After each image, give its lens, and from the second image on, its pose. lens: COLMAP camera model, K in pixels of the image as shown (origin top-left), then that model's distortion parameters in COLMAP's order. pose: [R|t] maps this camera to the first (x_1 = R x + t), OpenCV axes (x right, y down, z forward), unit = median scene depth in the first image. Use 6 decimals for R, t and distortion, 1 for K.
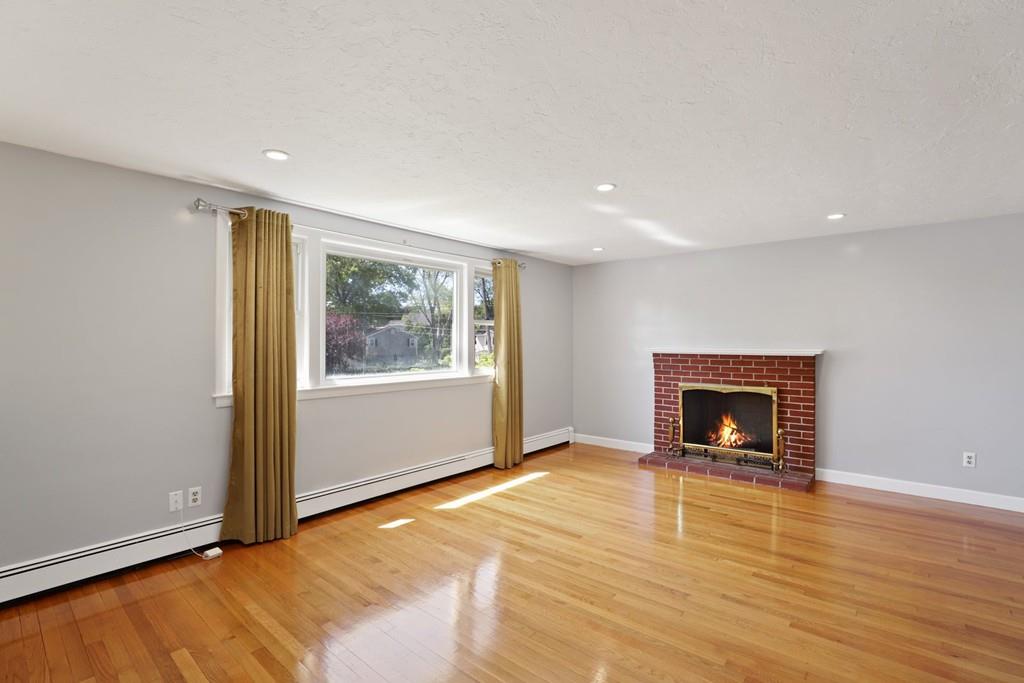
lens RADIAL K [[469.0, 0, 516.0], [0, 469.0, 341.1], [0, 0, 1]] dist [-0.025286, 0.001197]
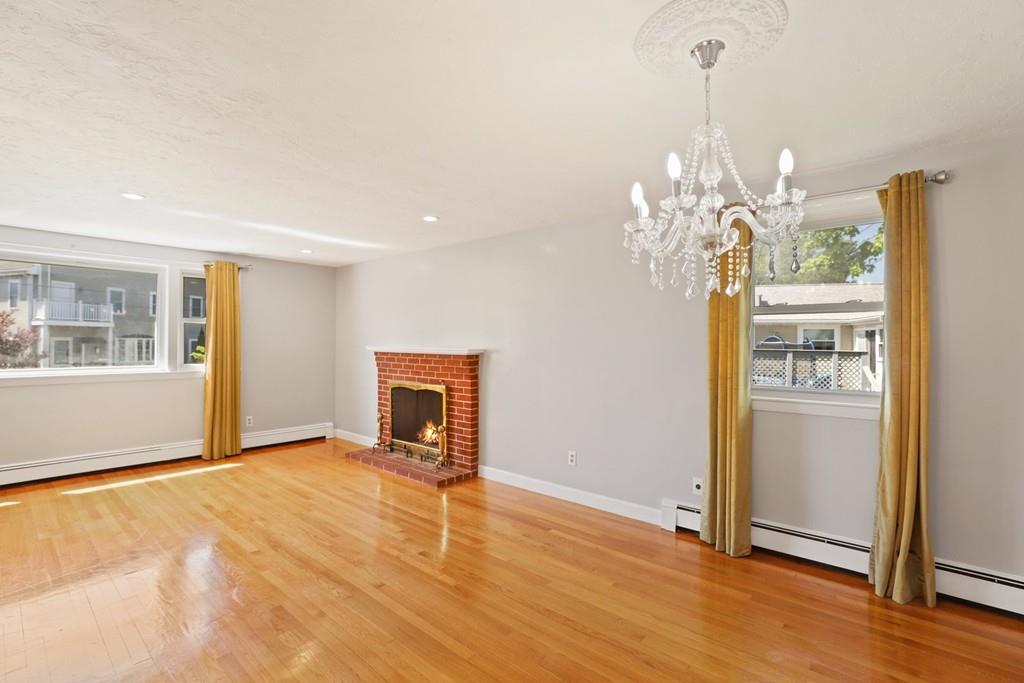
lens RADIAL K [[468.6, 0, 509.8], [0, 468.6, 338.4], [0, 0, 1]] dist [-0.025582, 0.000546]
pose [[0.999821, 0.005497, -0.018081, 0.685709], [-0.005581, 0.999974, -0.004583, -0.000131], [0.018056, 0.004683, 0.999826, -0.029879]]
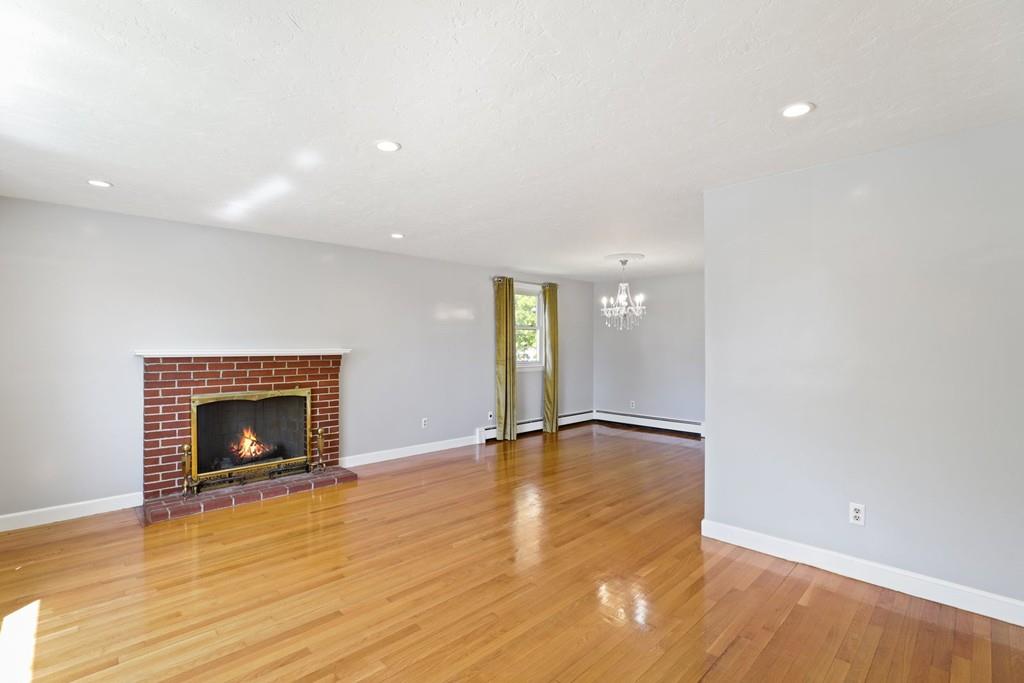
lens RADIAL K [[469.0, 0, 516.0], [0, 469.0, 341.1], [0, 0, 1]] dist [-0.025286, 0.001197]
pose [[0.103848, 0.004903, 0.994581, -0.362402], [-0.002772, 0.999985, -0.004640, 0.003924], [-0.994589, -0.002275, 0.103860, 0.440480]]
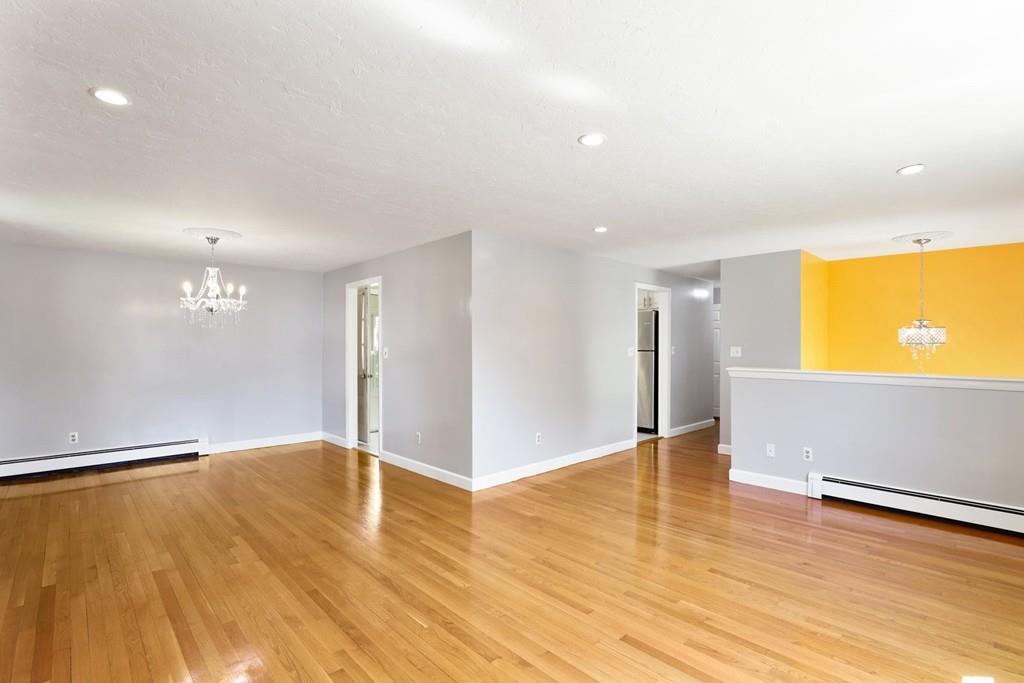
lens RADIAL K [[479.5, 0, 516.2], [0, 479.5, 343.0], [0, 0, 1]] dist [-0.032563, 0.000307]
pose [[-0.993689, 0.000838, 0.112164, 0.141391], [-0.000105, 0.999965, -0.008407, 0.005595], [-0.112167, -0.008366, -0.993654, 1.126023]]
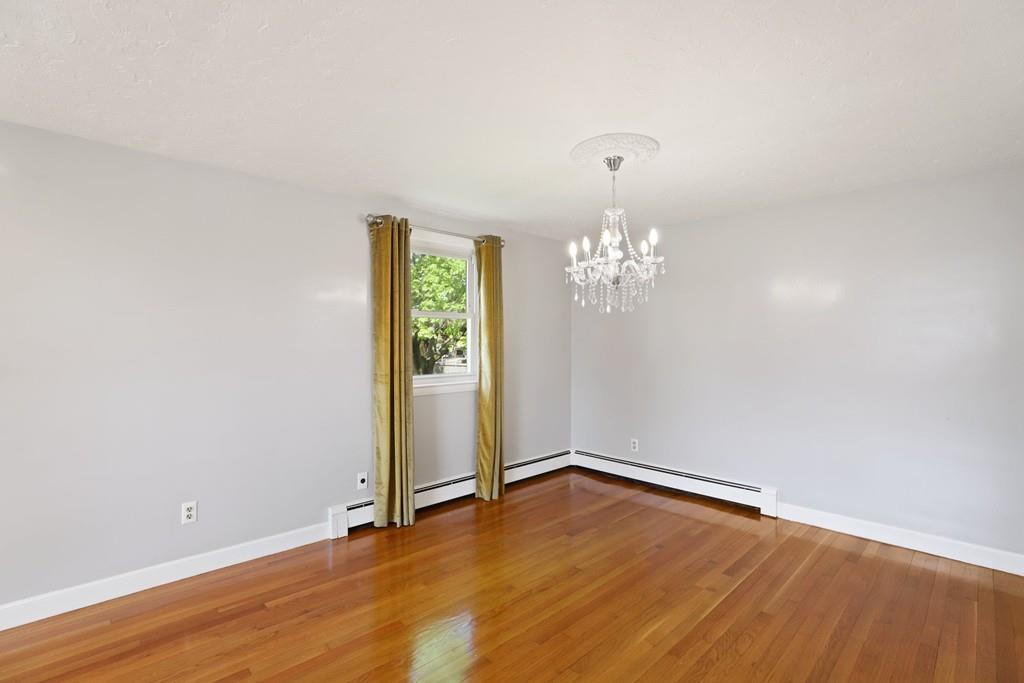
lens RADIAL K [[469.0, 0, 516.0], [0, 469.0, 341.1], [0, 0, 1]] dist [-0.025286, 0.001197]
pose [[0.108518, 0.001670, 0.994093, 0.284344], [-0.001269, 0.999998, -0.001541, 0.003678], [-0.994094, -0.001095, 0.108520, 0.348229]]
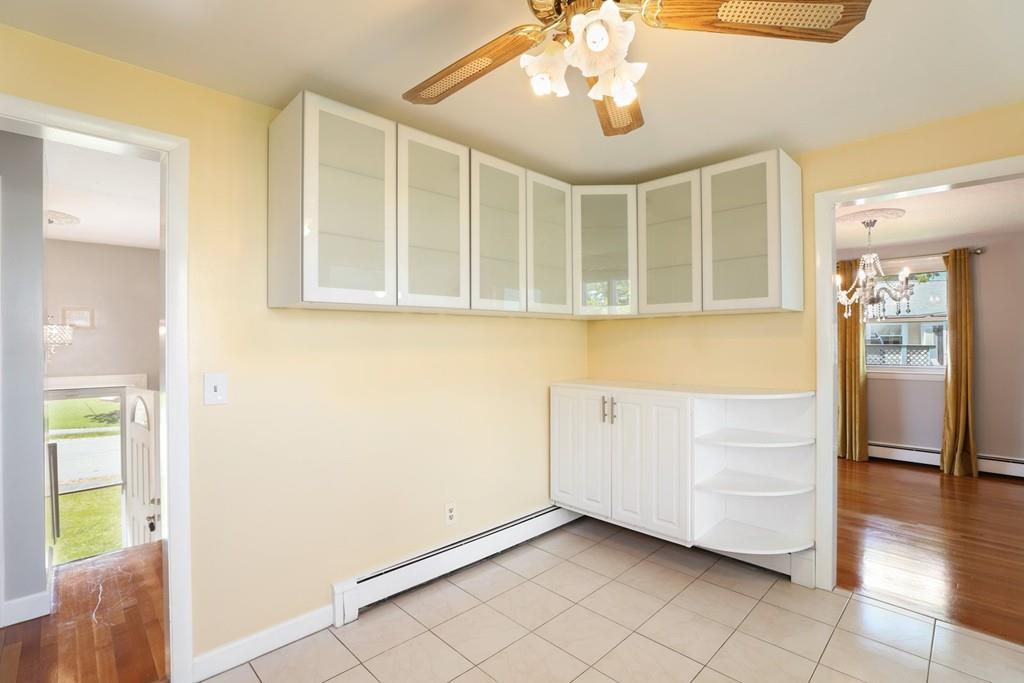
lens RADIAL K [[469.0, 0, 516.0], [0, 469.0, 341.1], [0, 0, 1]] dist [-0.025286, 0.001197]
pose [[0.995265, -0.009046, -0.096778, 0.291672], [0.009313, 0.999954, 0.002306, -0.006009], [0.096752, -0.003196, 0.995303, -0.548237]]
